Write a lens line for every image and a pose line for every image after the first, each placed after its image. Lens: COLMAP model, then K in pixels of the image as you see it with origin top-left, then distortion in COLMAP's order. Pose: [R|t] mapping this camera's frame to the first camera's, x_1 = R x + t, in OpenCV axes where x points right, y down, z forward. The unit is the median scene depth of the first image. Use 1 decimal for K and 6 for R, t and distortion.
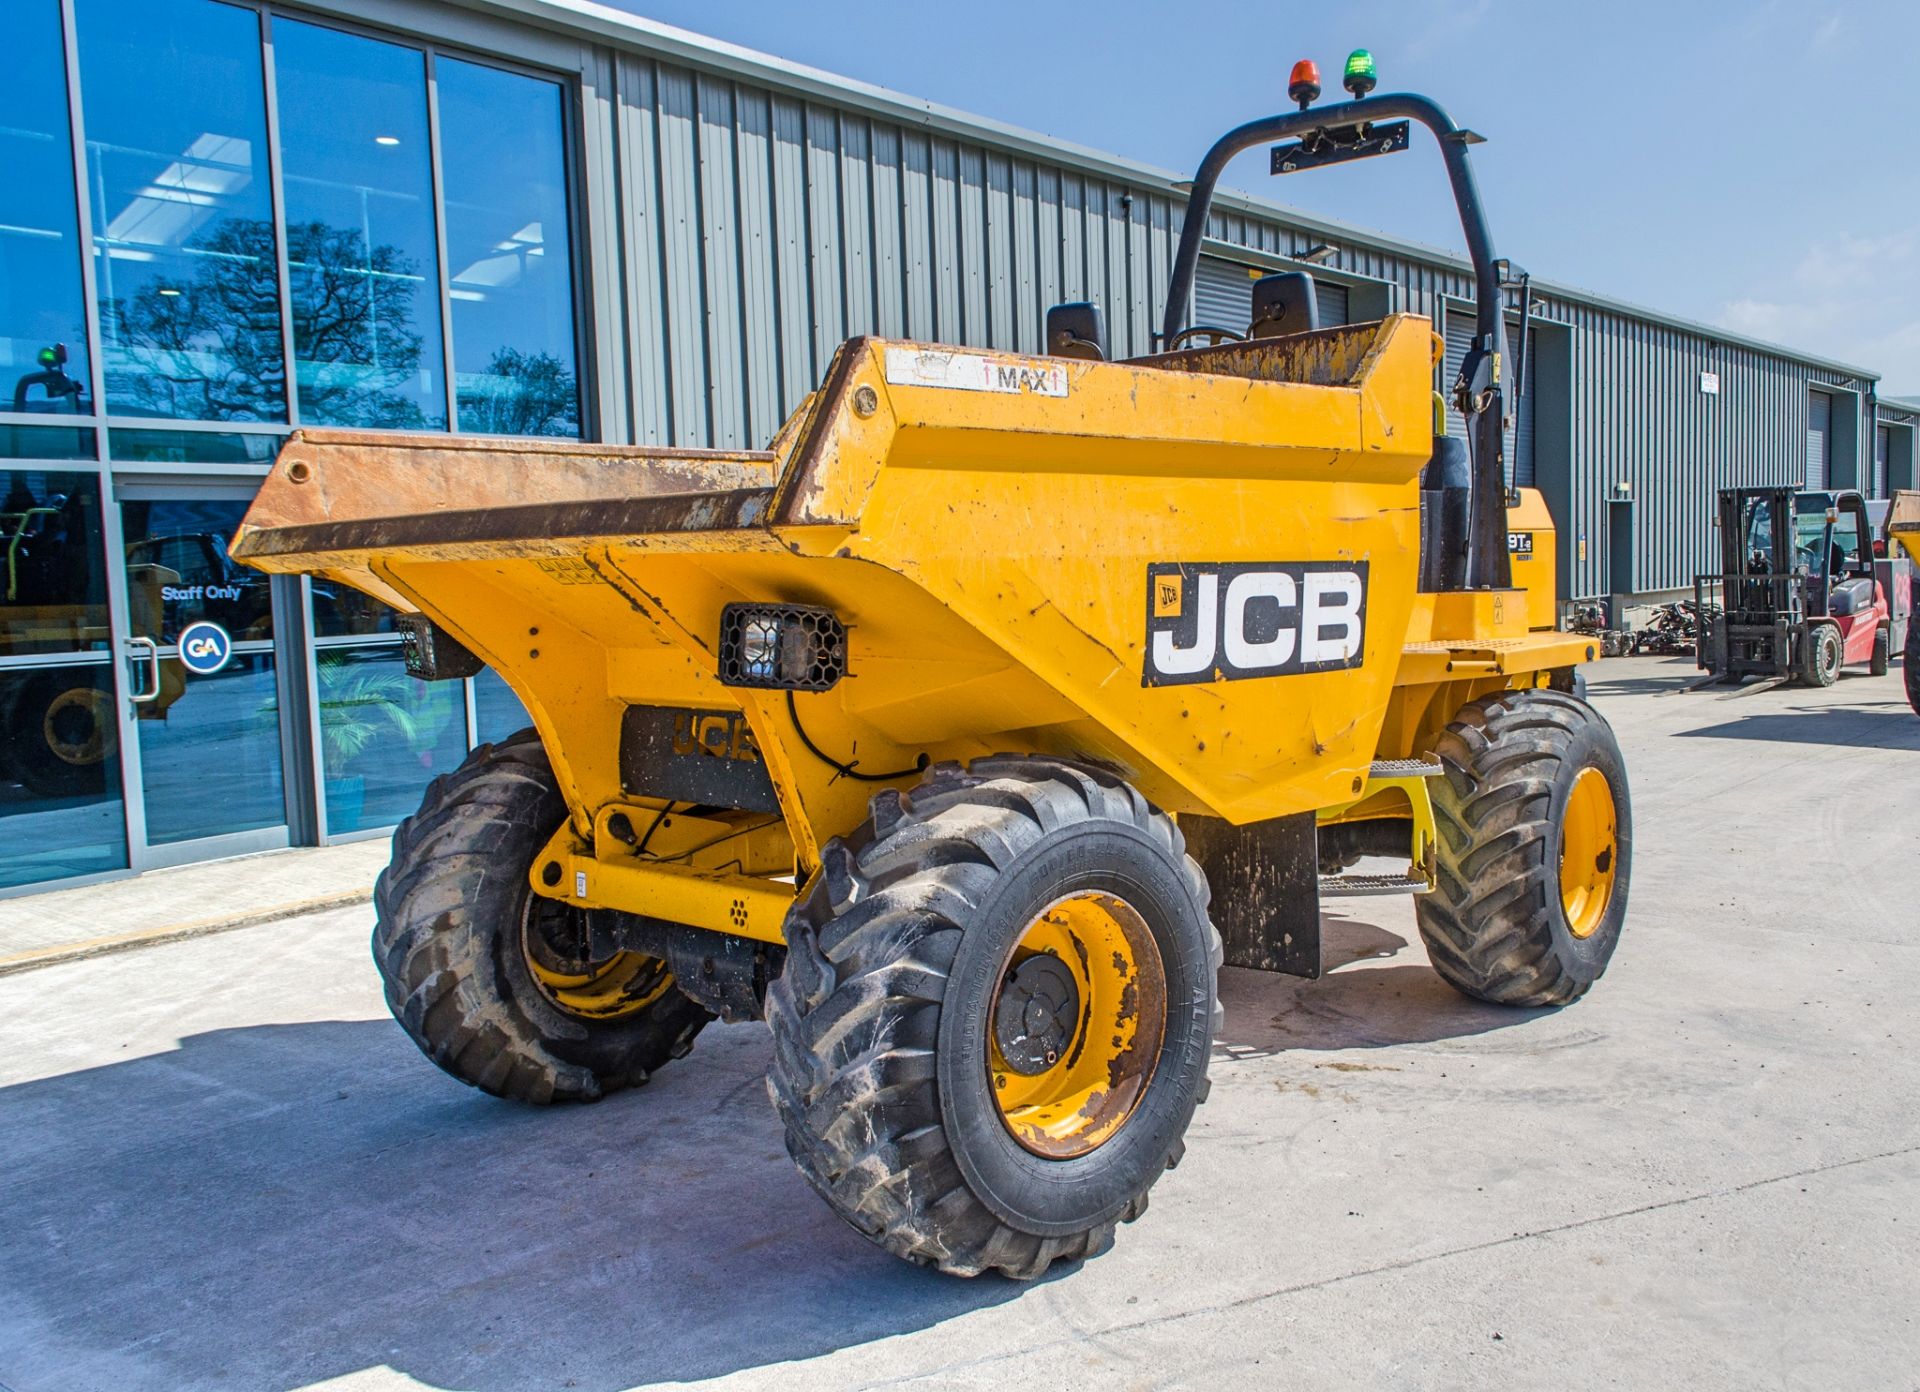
lens RADIAL K [[1687.5, 0, 1059.2], [0, 1687.5, 687.8], [0, 0, 1]] dist [0.046515, -0.036273]
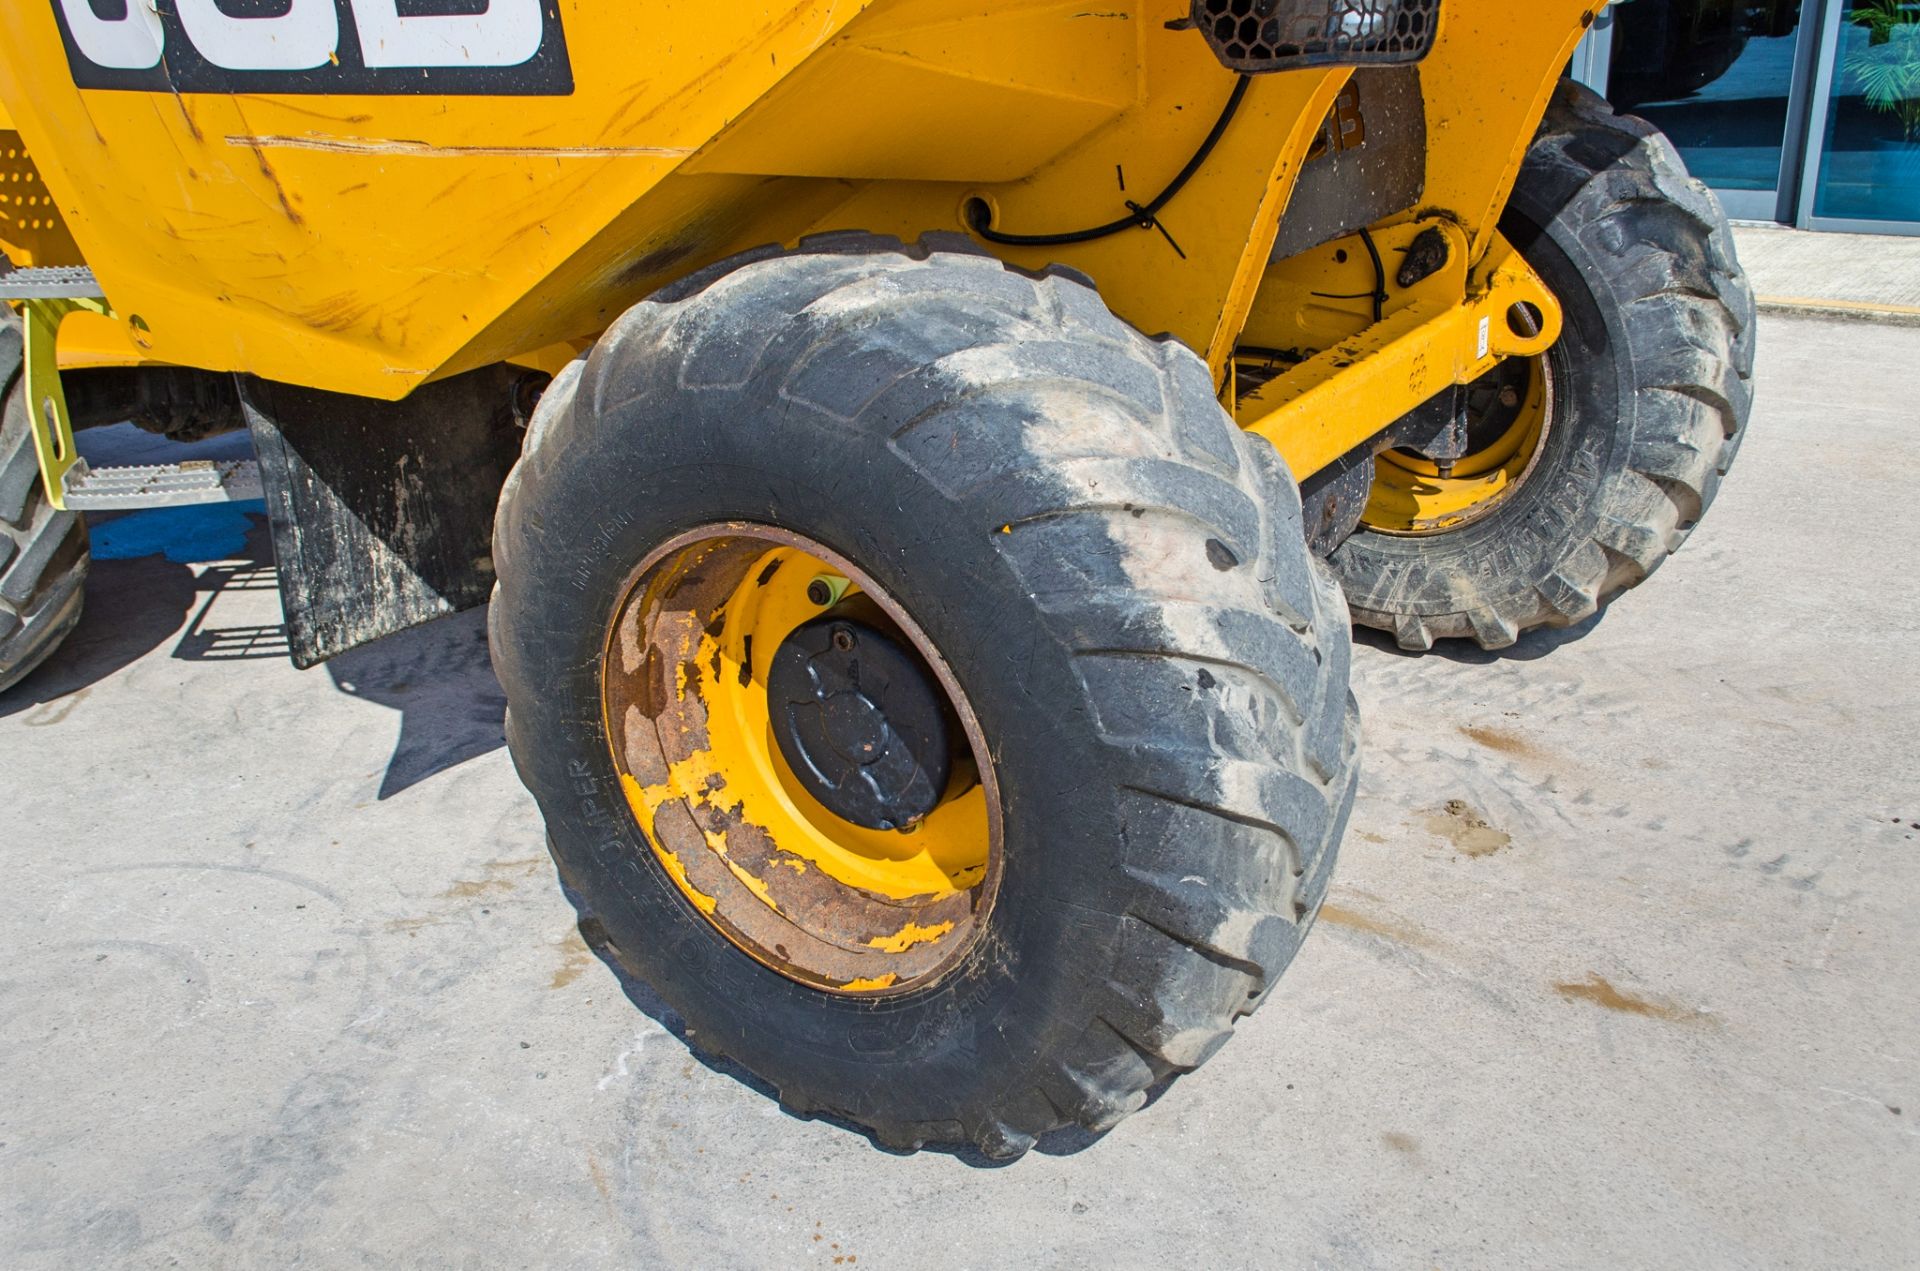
lens RADIAL K [[1788.8, 0, 964.6], [0, 1788.8, 644.6], [0, 0, 1]] dist [0.024592, 0.000000]
pose [[0.038436, 0.402112, -0.914783, 0.486161], [-0.040514, 0.915334, 0.400652, -0.057950], [0.998439, 0.021662, 0.051473, 0.828521]]
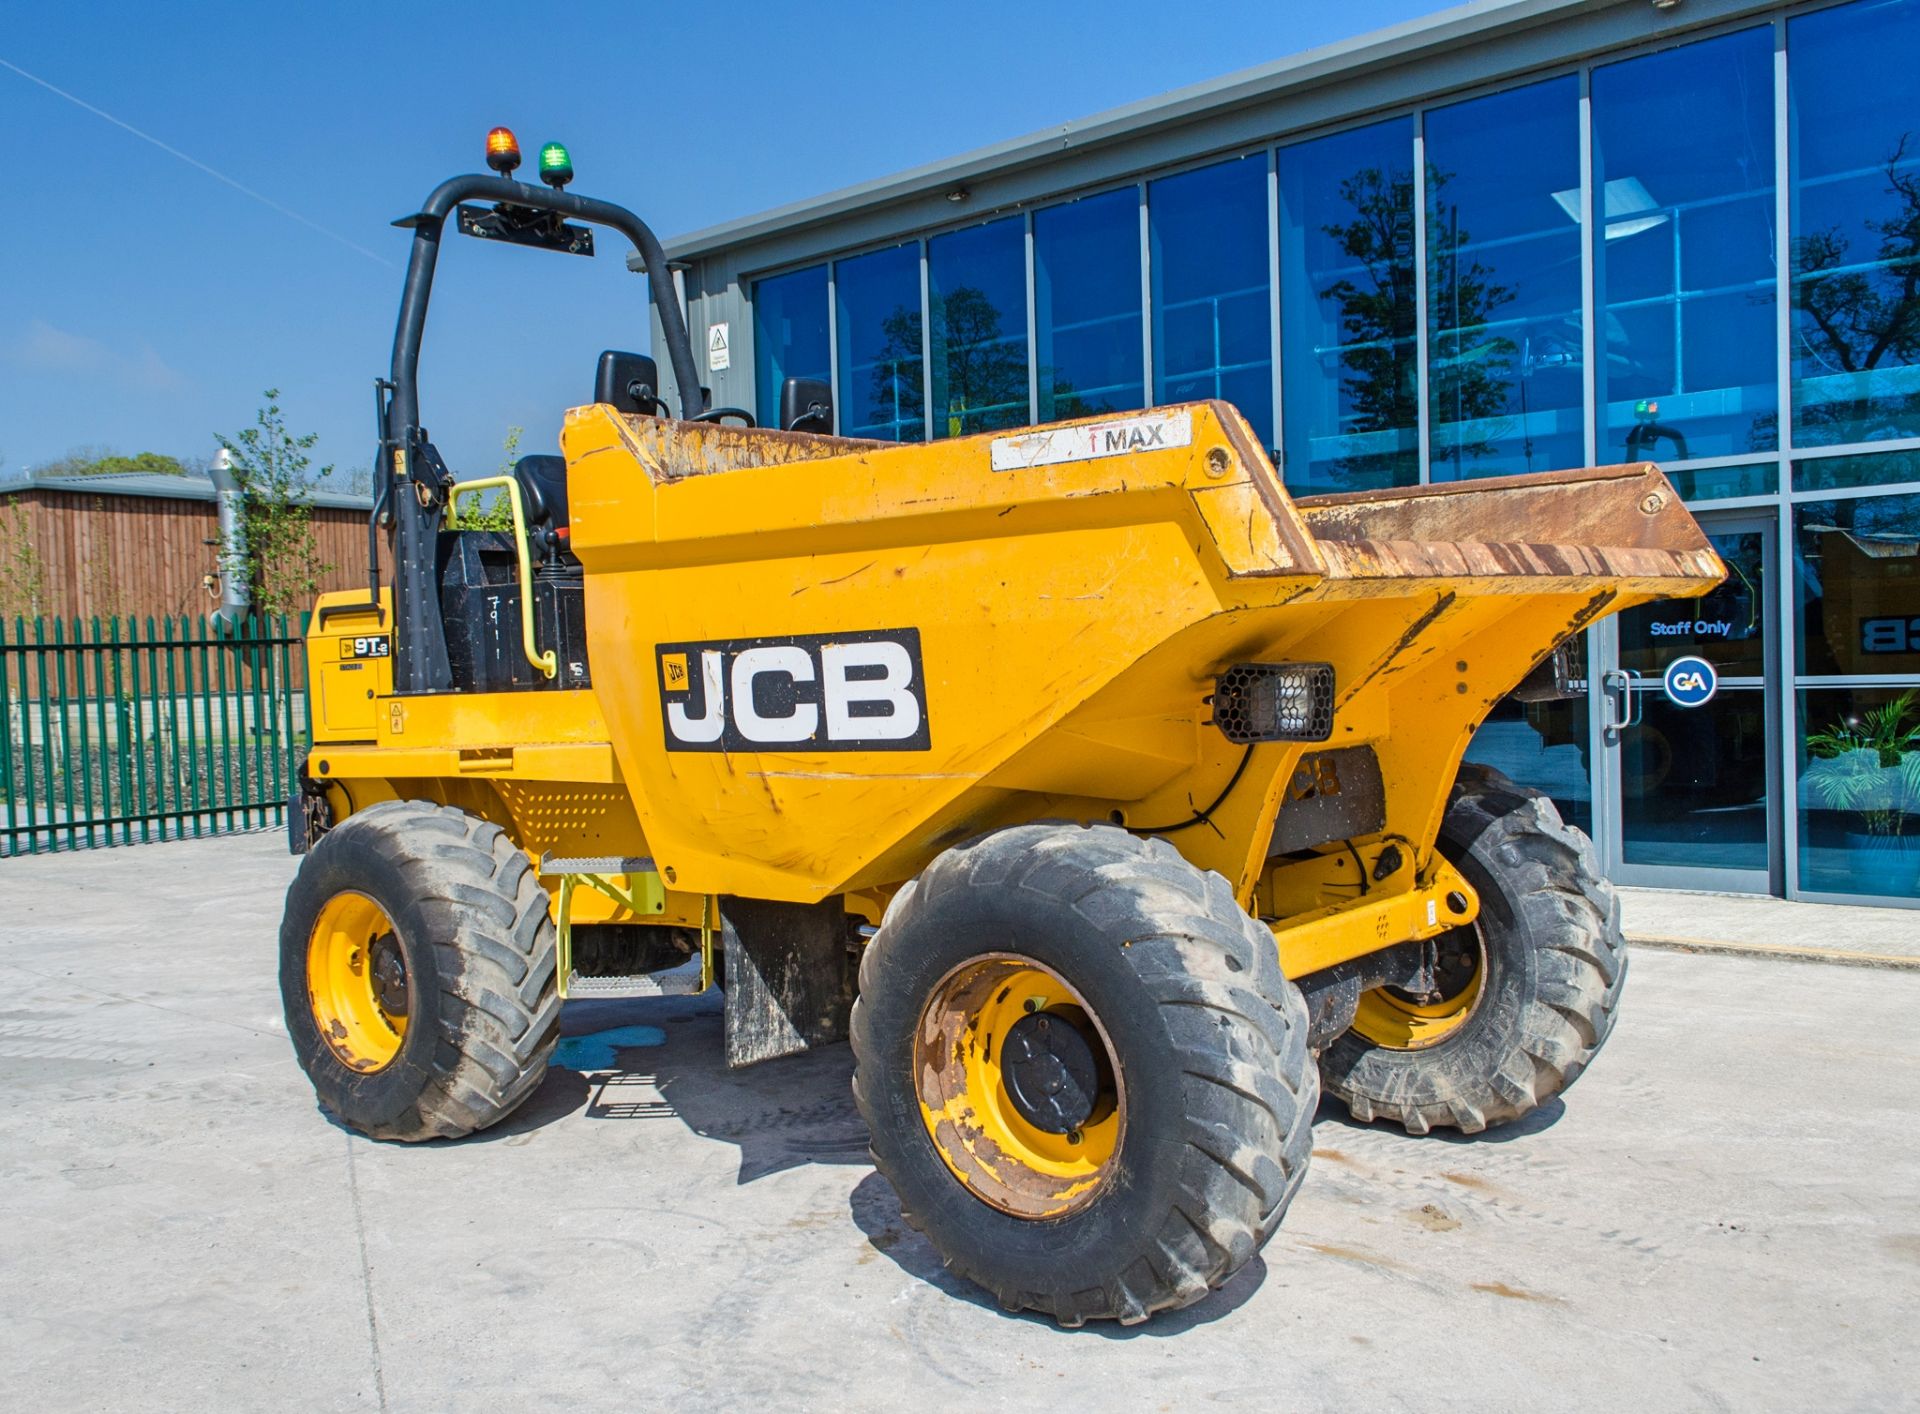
lens RADIAL K [[1746.1, 0, 896.6], [0, 1746.1, 713.3], [0, 0, 1]] dist [0.032068, -0.008197]
pose [[-0.087146, 0.063186, -0.994190, 0.779111], [-0.041804, 0.996875, 0.067021, -0.073698], [0.995318, 0.047402, -0.084232, 0.818804]]
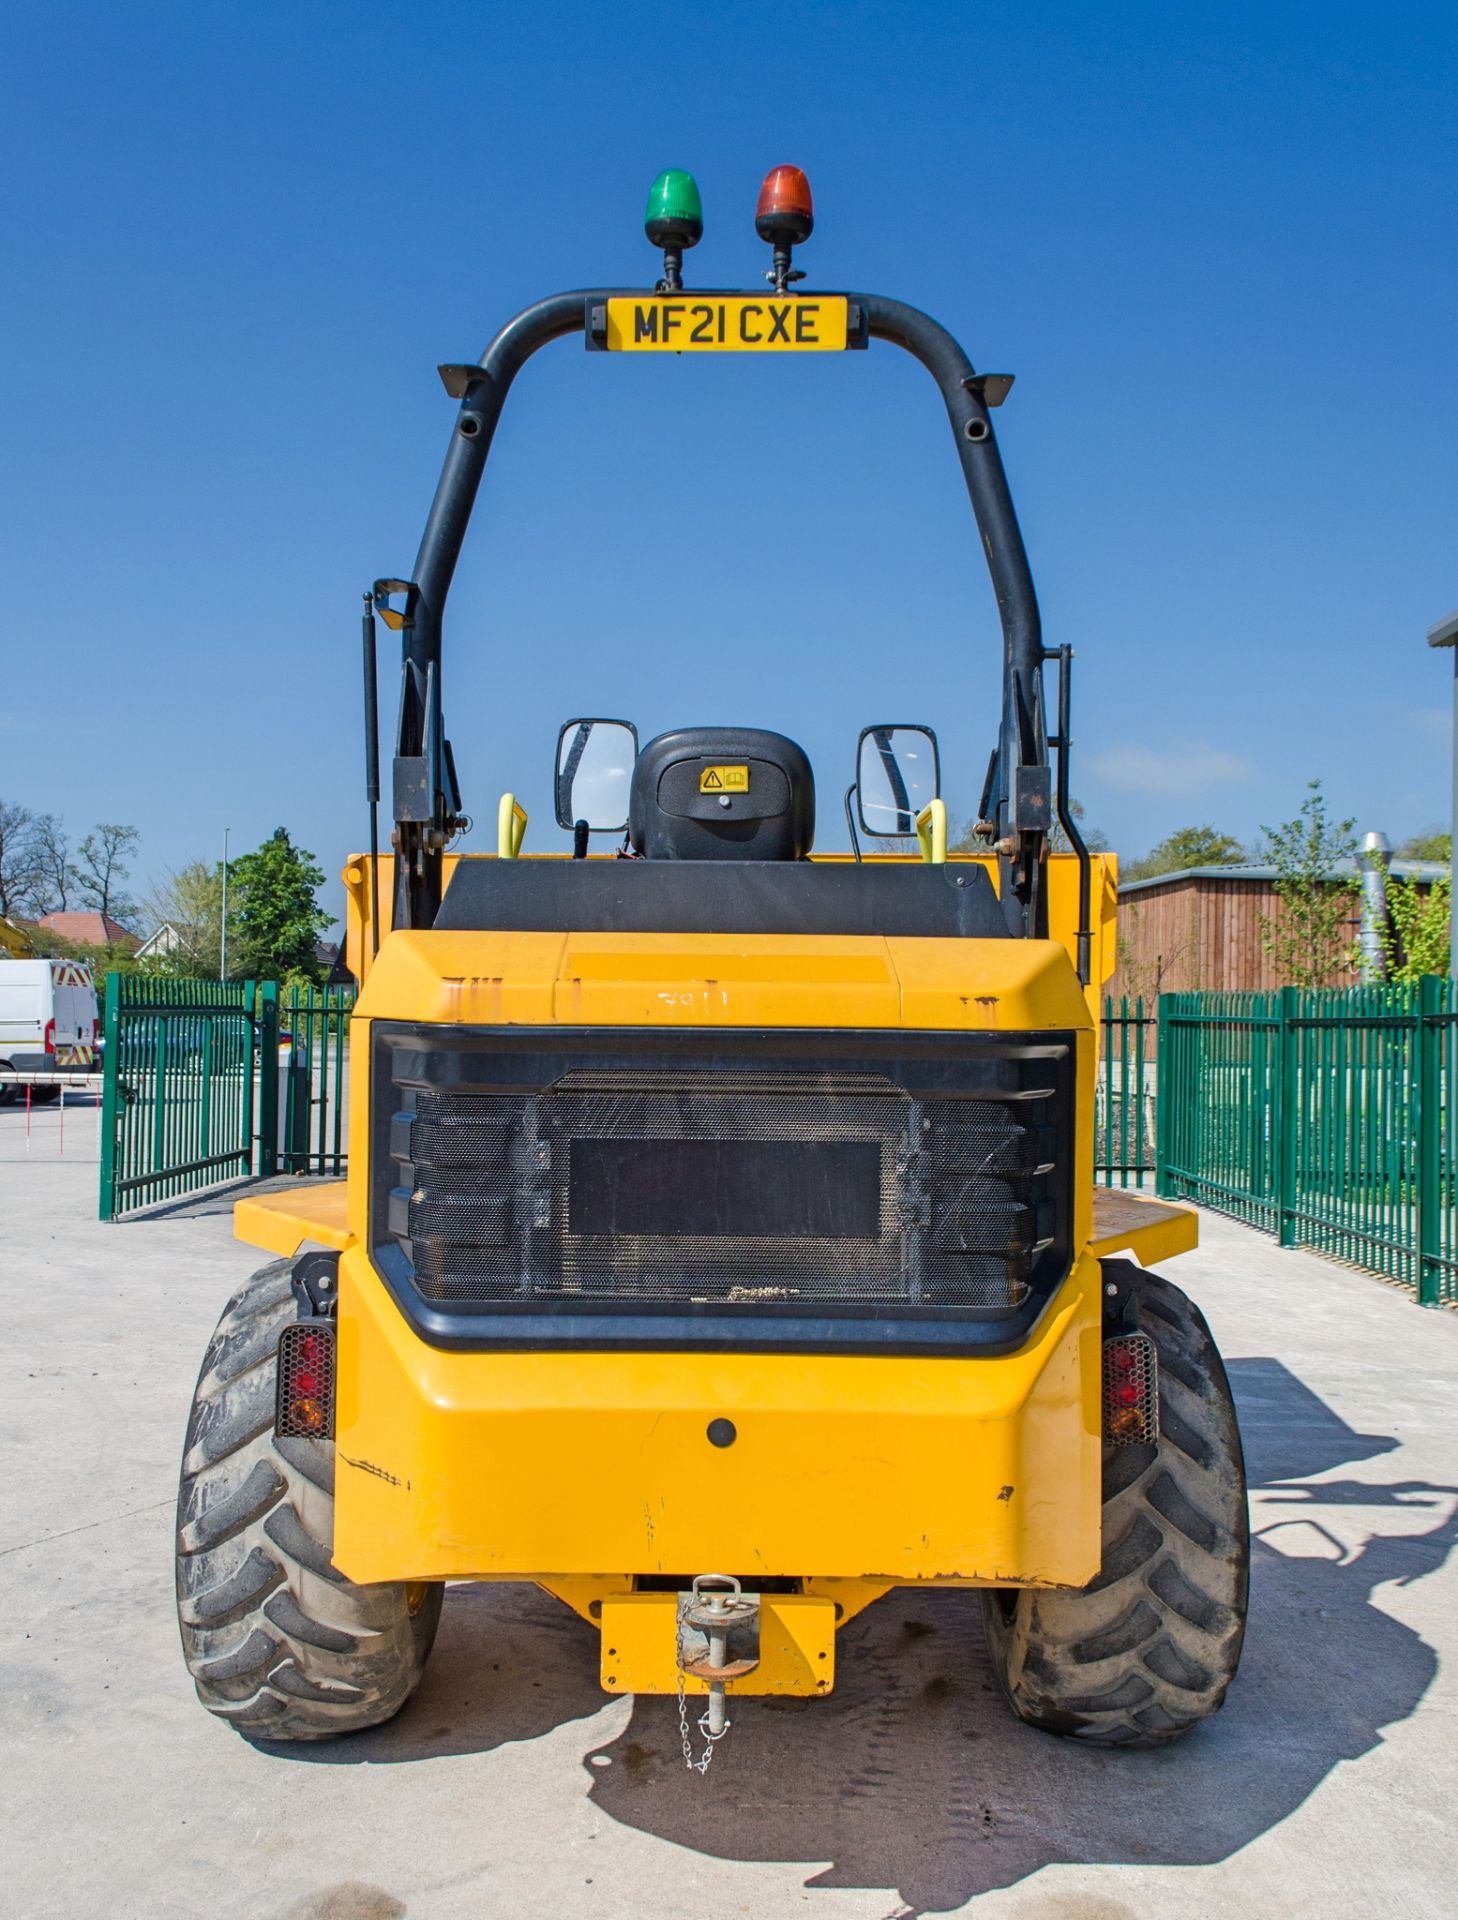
lens RADIAL K [[1682.1, 0, 711.9], [0, 1682.1, 997.2], [0, 0, 1]] dist [0.042668, -0.024803]
pose [[-0.807422, 0.003794, -0.589962, 0.487847], [-0.035656, 0.997838, 0.055216, -0.128970], [0.588896, 0.065618, -0.805541, 1.433905]]
